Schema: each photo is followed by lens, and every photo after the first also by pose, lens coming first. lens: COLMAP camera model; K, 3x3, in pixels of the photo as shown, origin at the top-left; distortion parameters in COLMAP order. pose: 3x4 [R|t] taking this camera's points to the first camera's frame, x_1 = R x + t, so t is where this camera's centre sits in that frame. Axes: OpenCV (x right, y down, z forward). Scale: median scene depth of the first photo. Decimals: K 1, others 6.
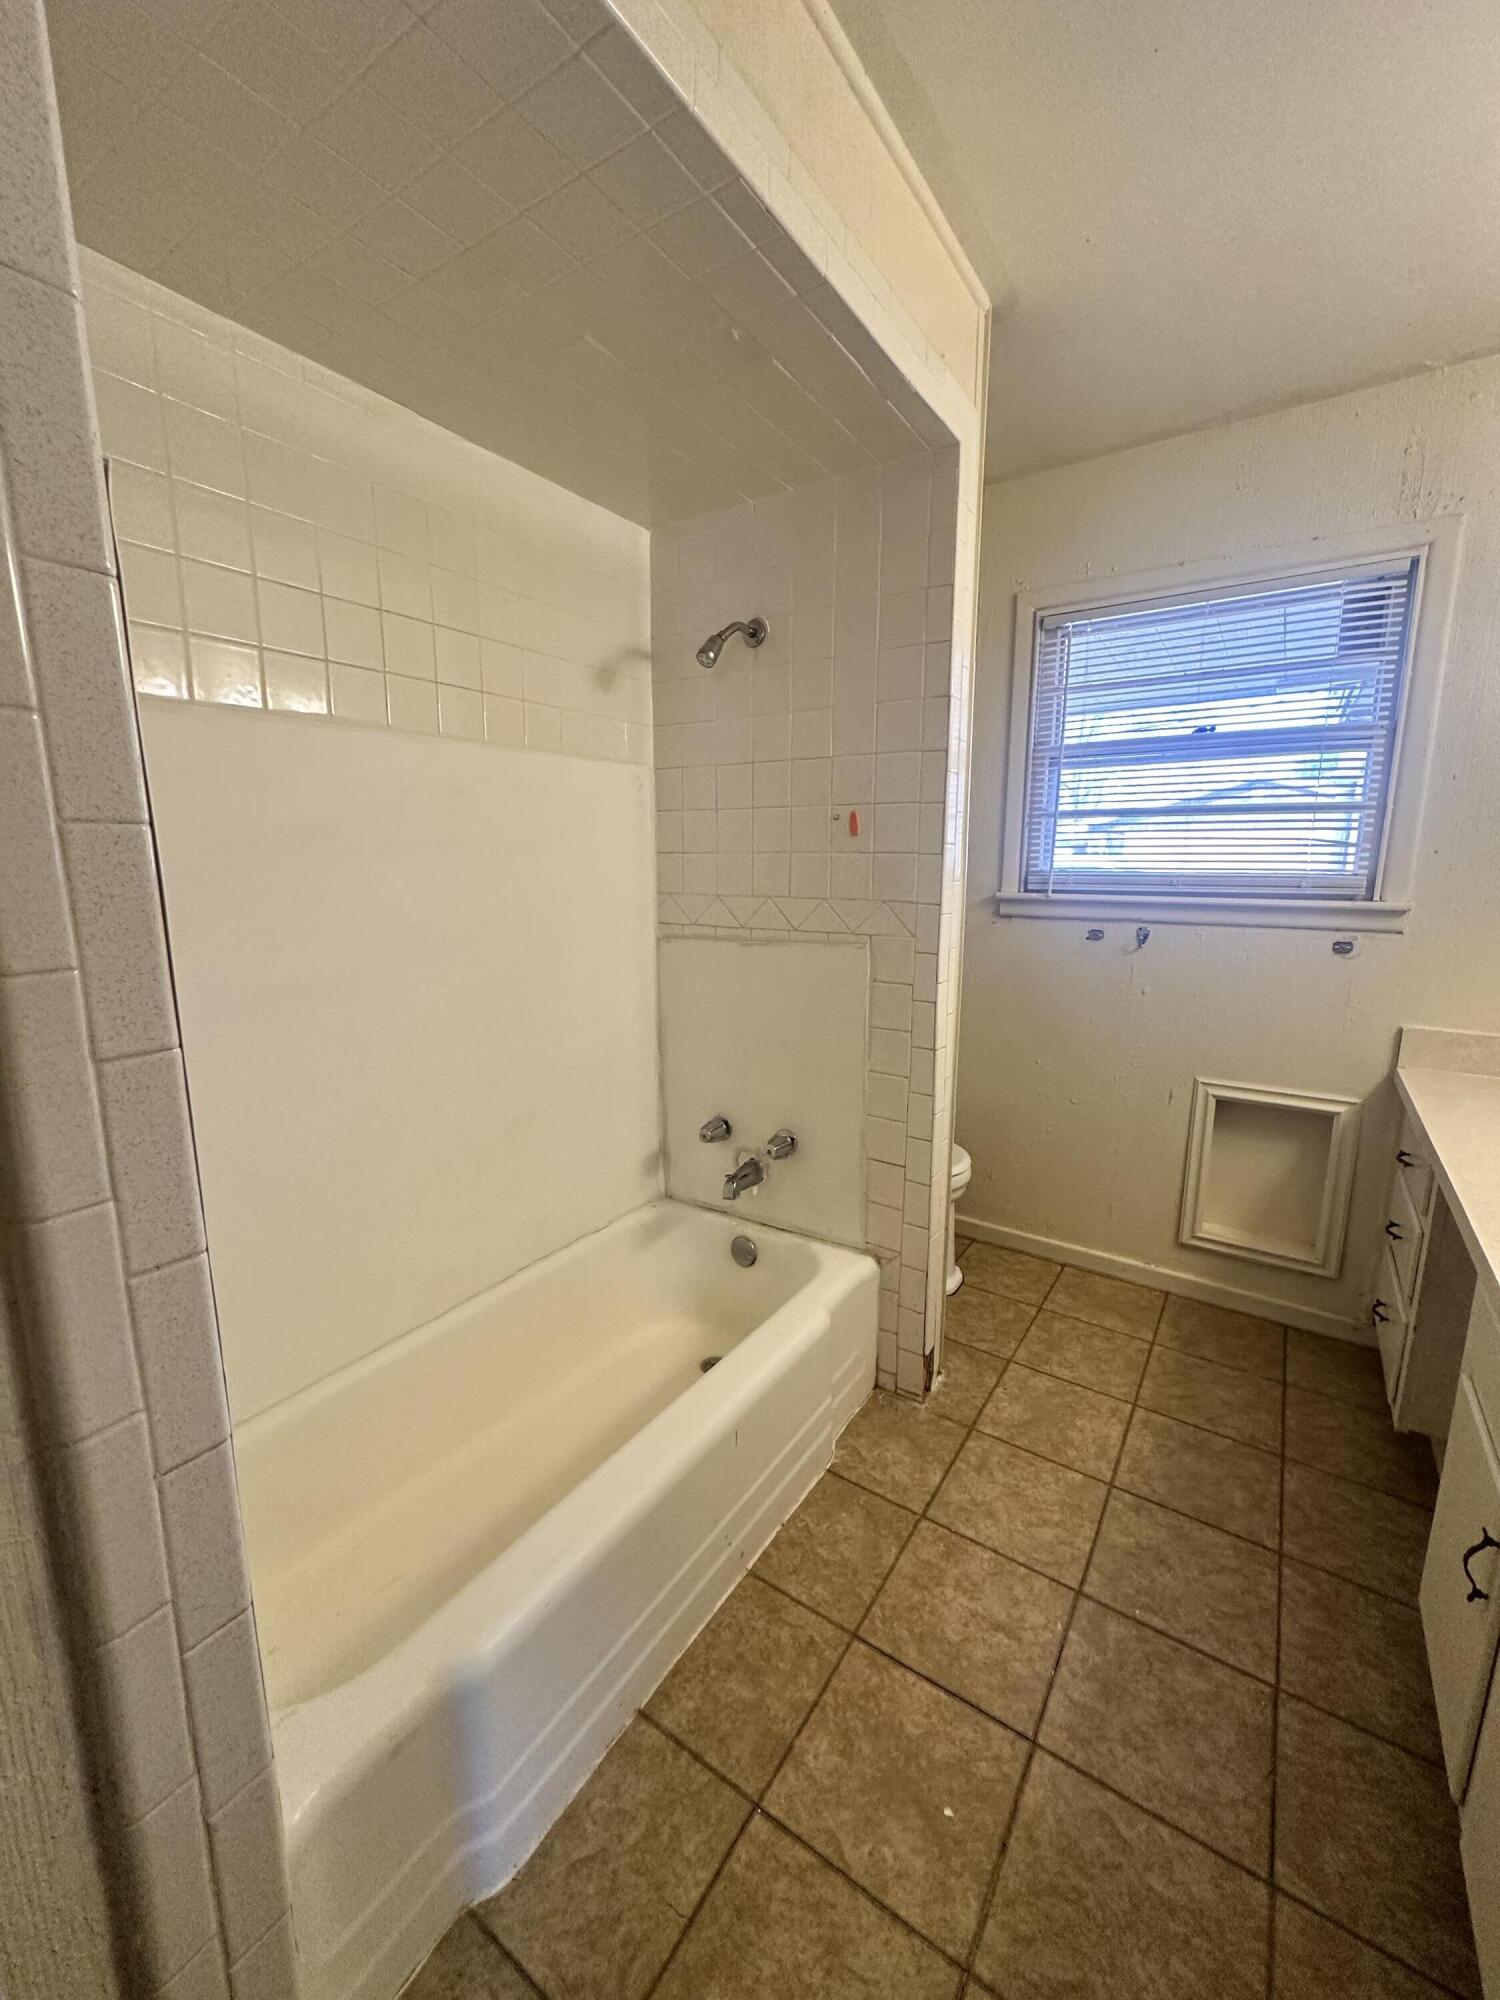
lens RADIAL K [[796.3, 0, 747.8], [0, 796.3, 997.1], [0, 0, 1]] dist [-0.002123, -0.000055]
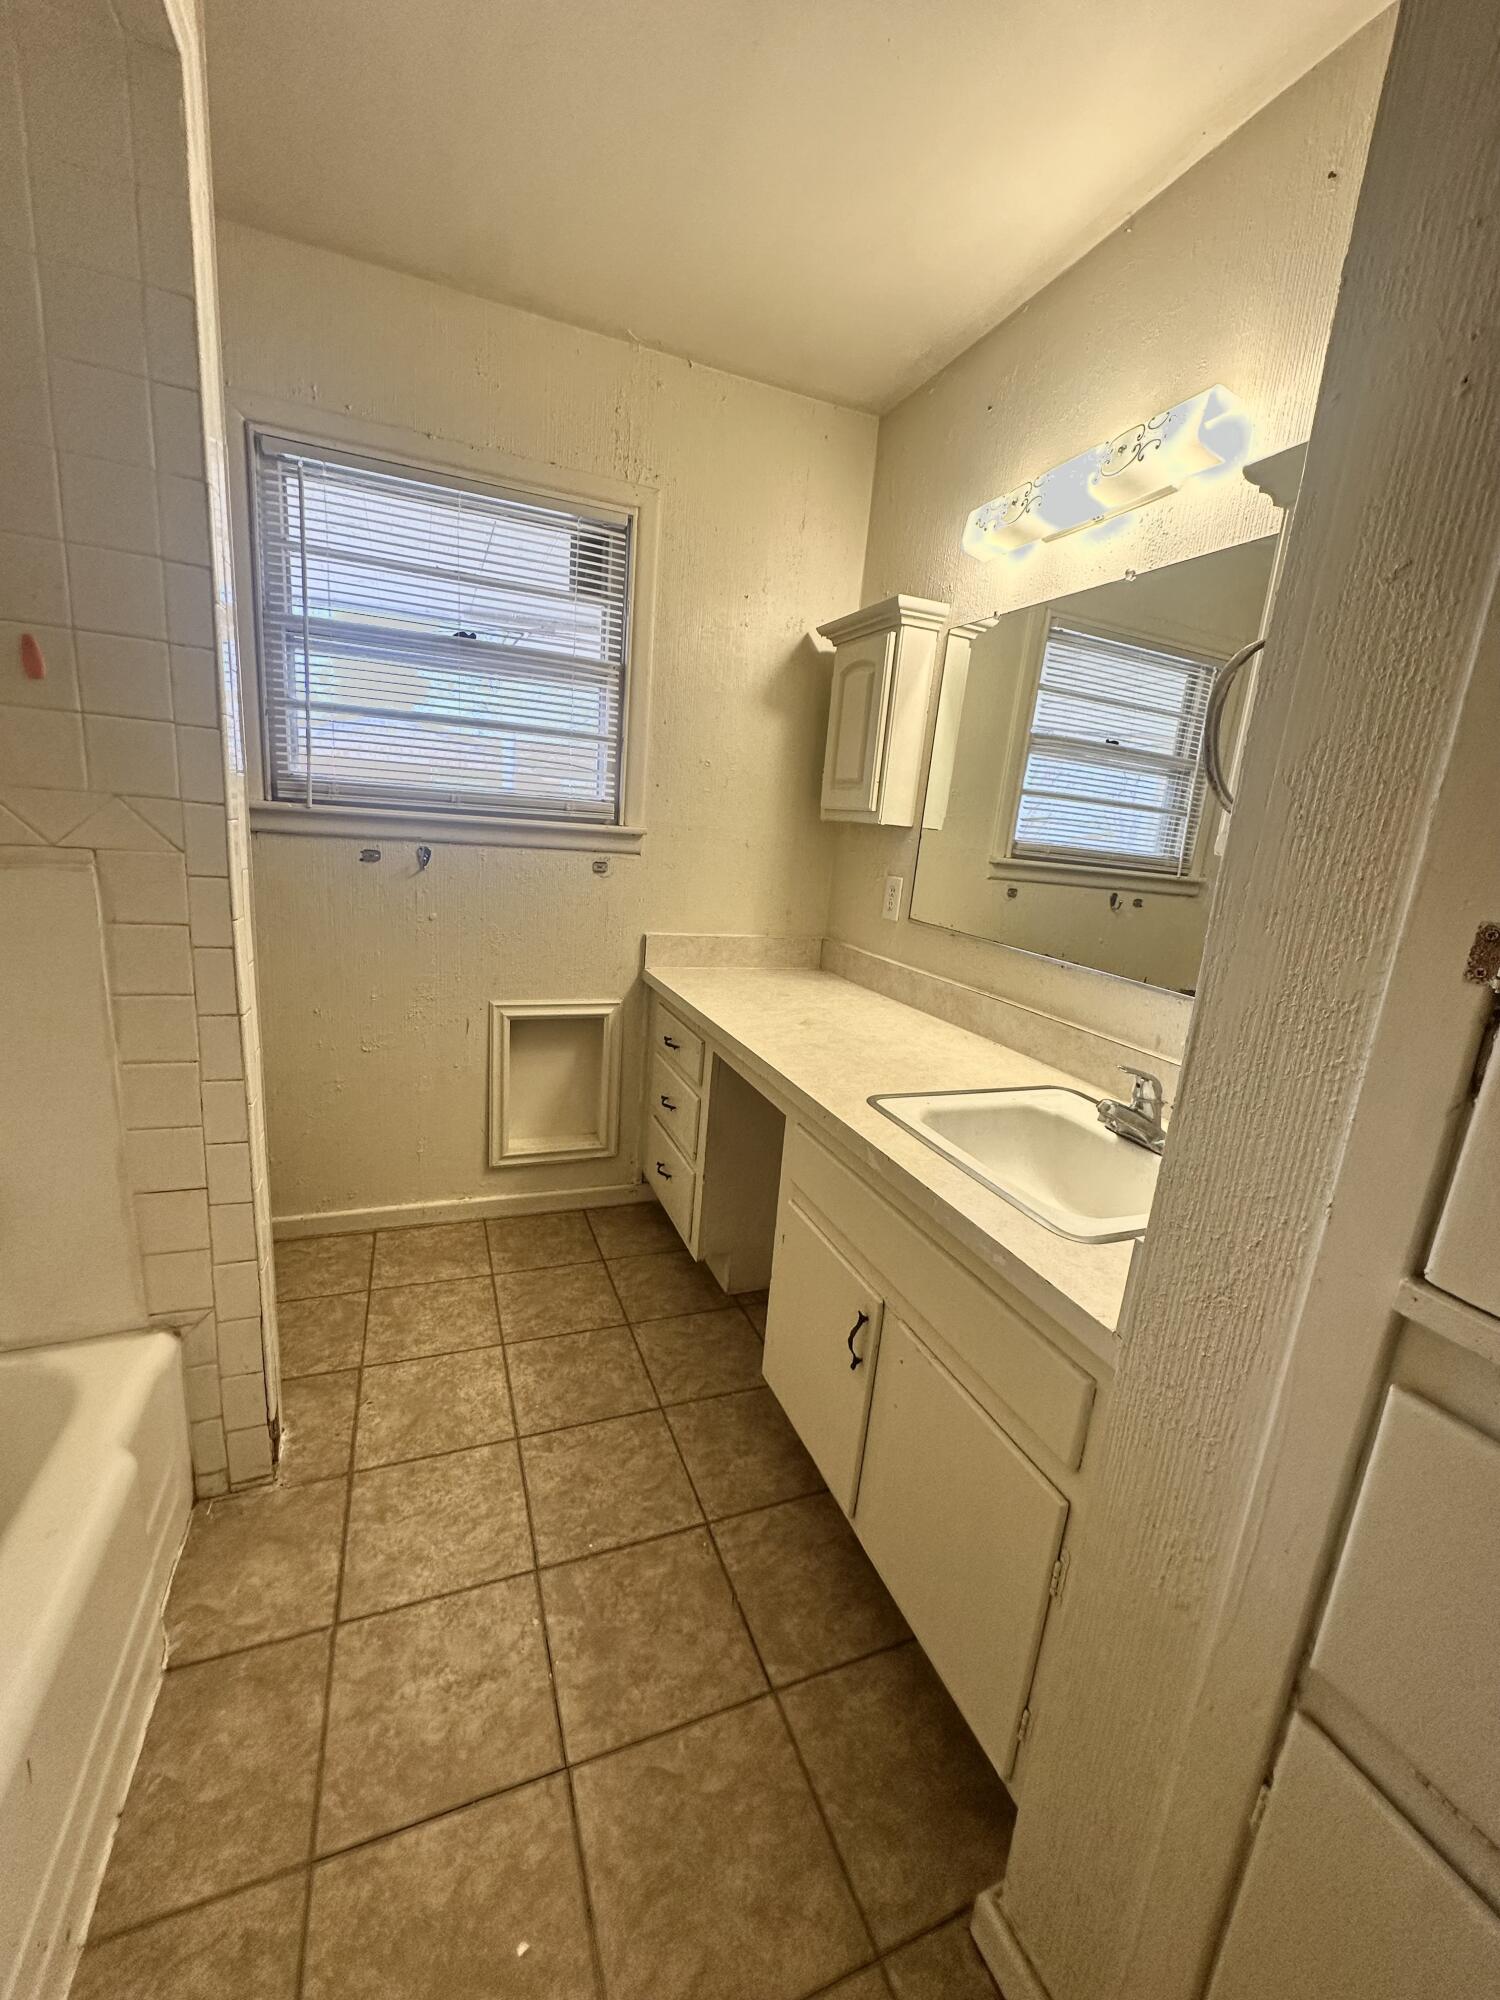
lens RADIAL K [[796.3, 0, 747.8], [0, 796.3, 997.1], [0, 0, 1]] dist [-0.002123, -0.000055]
pose [[0.556573, -0.138813, 0.819120, -0.085168], [0.067855, 0.990244, 0.121707, -0.003851], [-0.828023, -0.012157, 0.560562, 0.221820]]
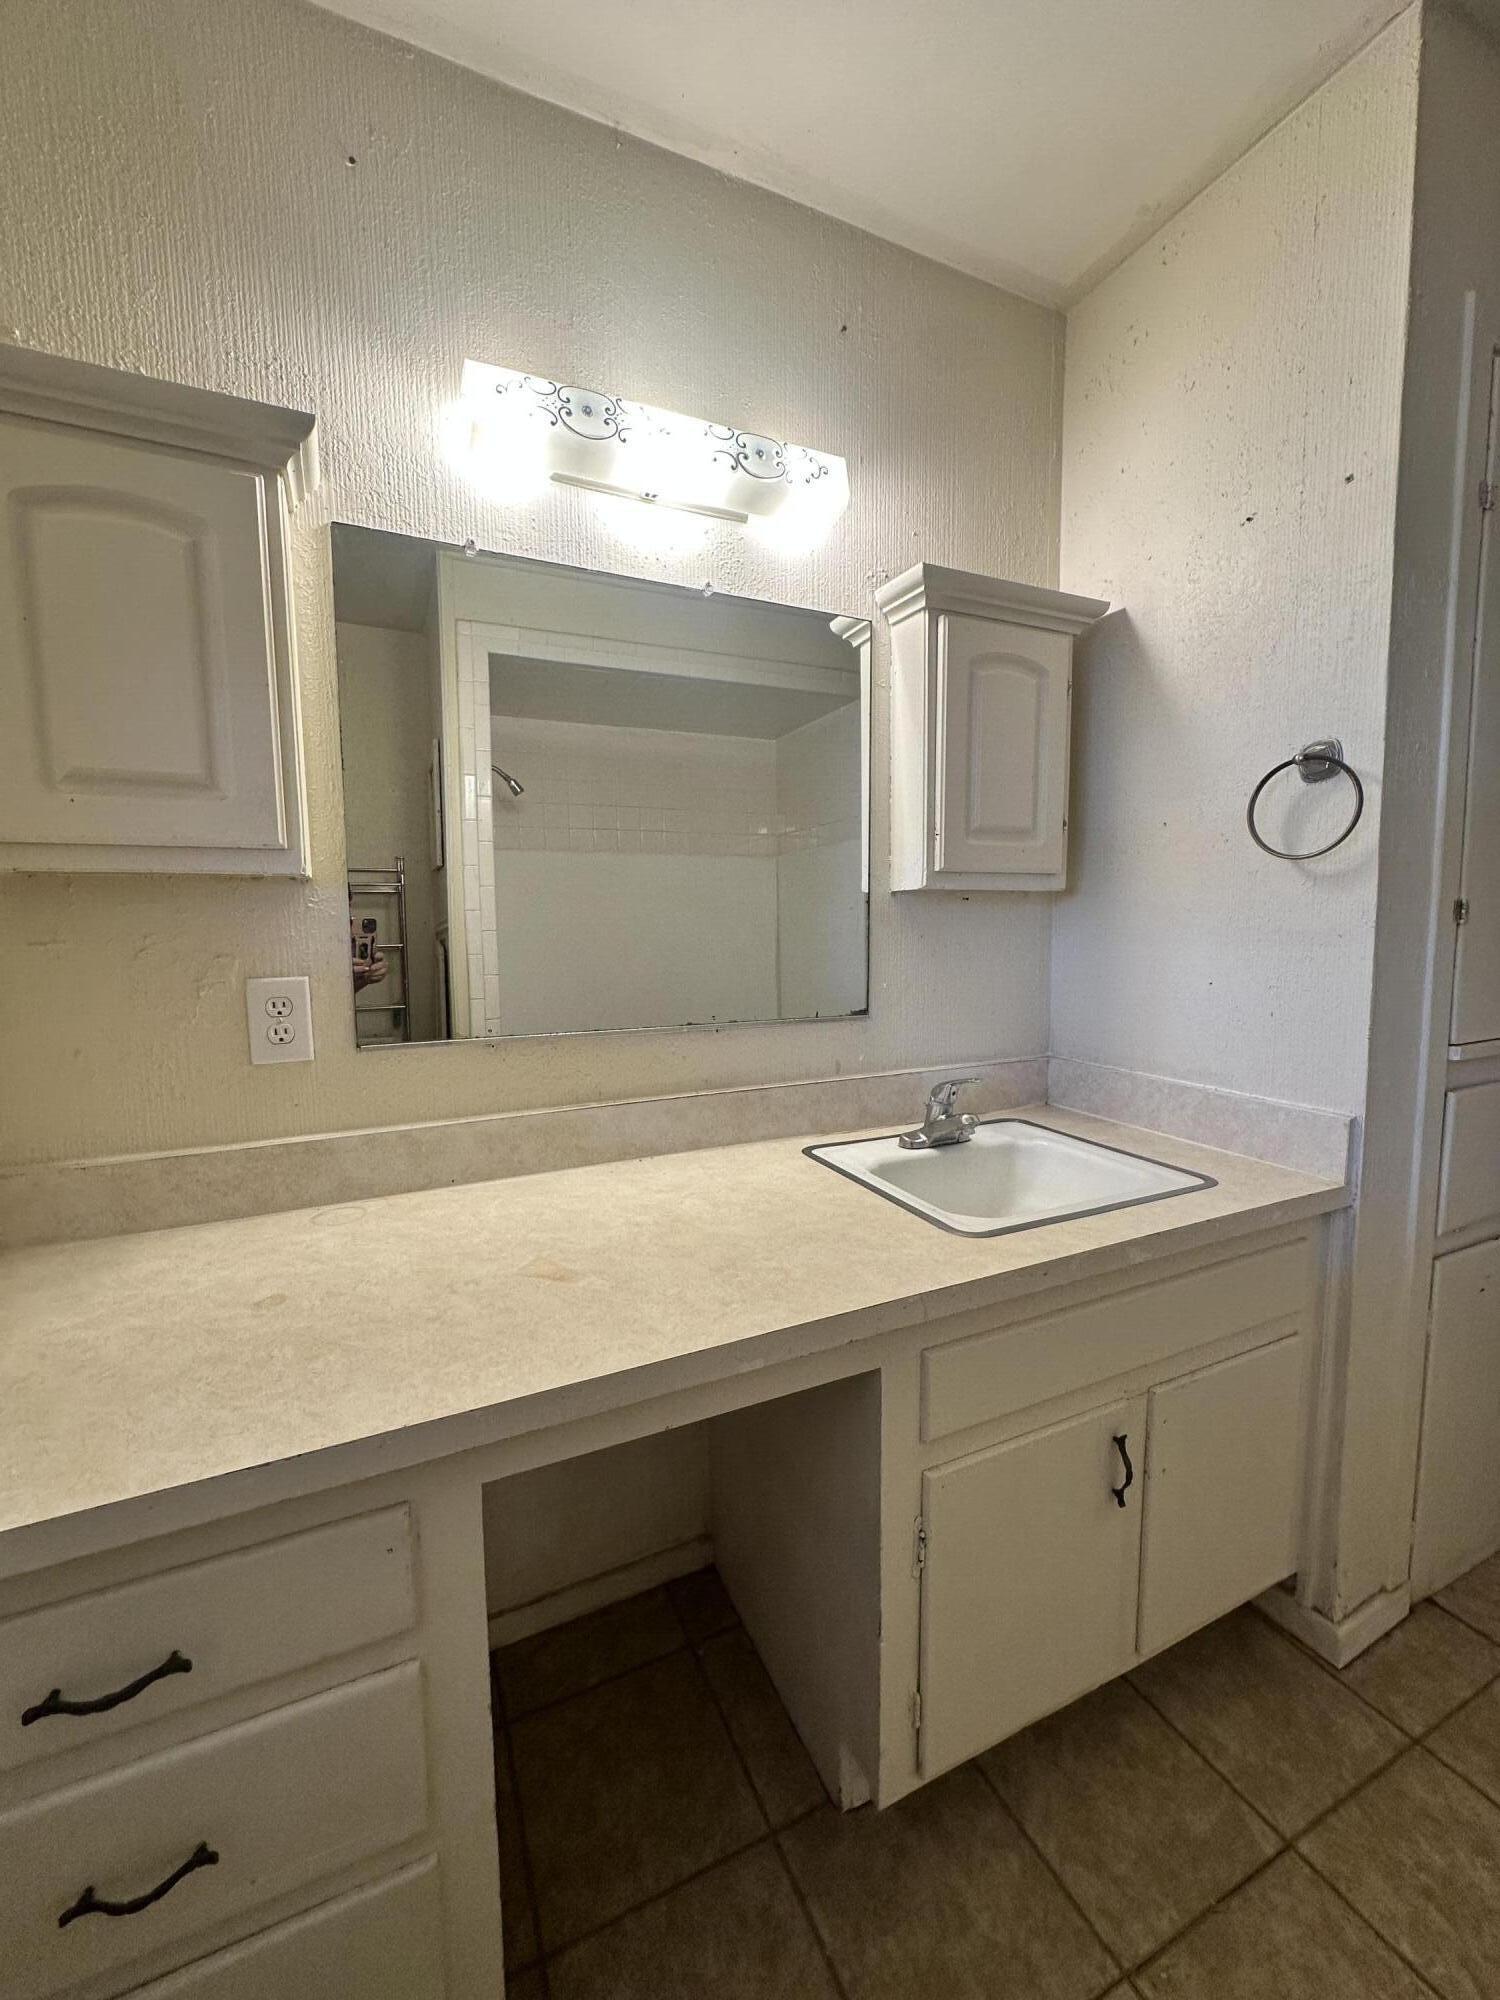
lens RADIAL K [[796.3, 0, 747.8], [0, 796.3, 997.1], [0, 0, 1]] dist [-0.002123, -0.000055]
pose [[-0.860543, -0.047594, 0.507150, 0.434171], [0.095803, 0.962735, 0.252910, -0.126238], [-0.500288, 0.266226, -0.823915, 1.034033]]
